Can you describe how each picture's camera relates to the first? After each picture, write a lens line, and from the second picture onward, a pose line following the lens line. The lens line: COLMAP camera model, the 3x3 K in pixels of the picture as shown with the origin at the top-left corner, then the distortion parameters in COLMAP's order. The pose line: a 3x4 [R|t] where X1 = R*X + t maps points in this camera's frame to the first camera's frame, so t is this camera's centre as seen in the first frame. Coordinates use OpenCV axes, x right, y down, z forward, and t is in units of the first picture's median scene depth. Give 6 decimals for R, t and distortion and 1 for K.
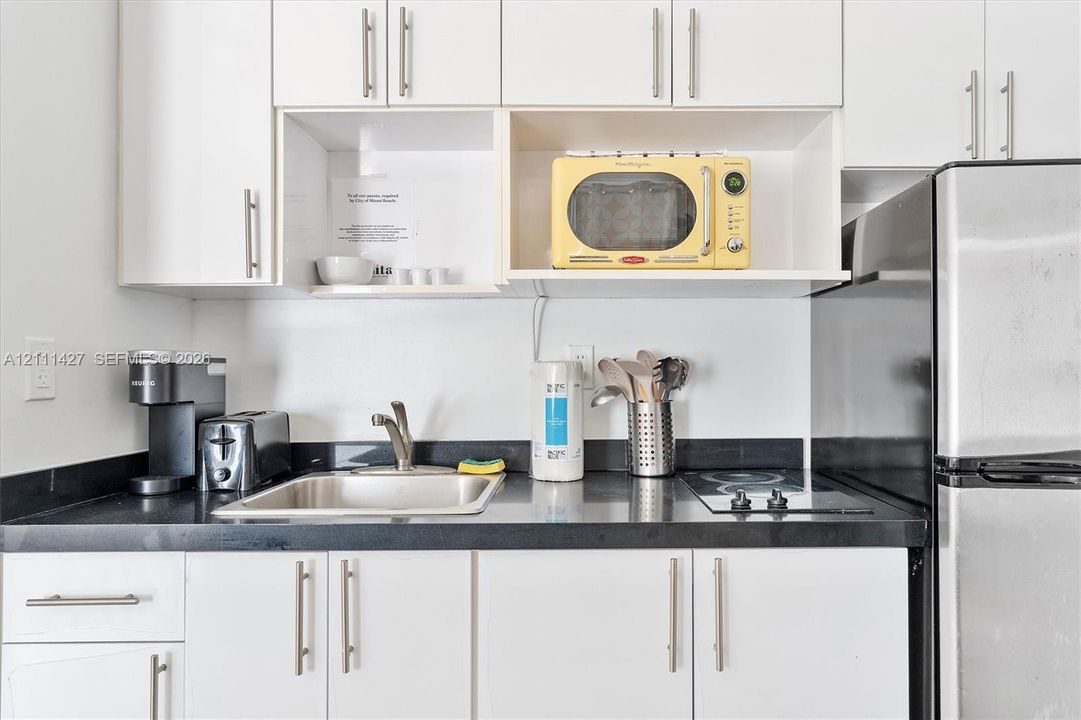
lens RADIAL K [[687.4, 0, 540.5], [0, 687.4, 360.0], [0, 0, 1]] dist [0.001276, -0.000051]
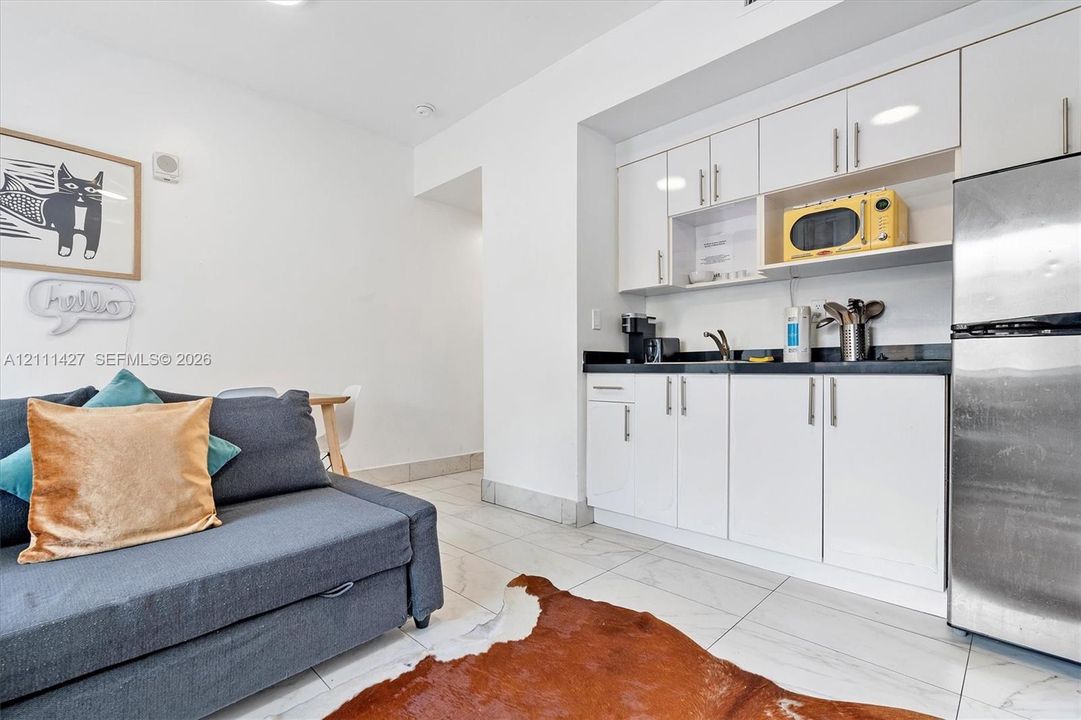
lens RADIAL K [[491.5, 0, 539.4], [0, 491.5, 365.0], [0, 0, 1]] dist [-0.001687, 0.000562]
pose [[0.712112, -0.003066, -0.702060, 0.564421], [0.004692, 0.999989, 0.000392, 0.190372], [0.702051, -0.003573, 0.712118, -0.667959]]
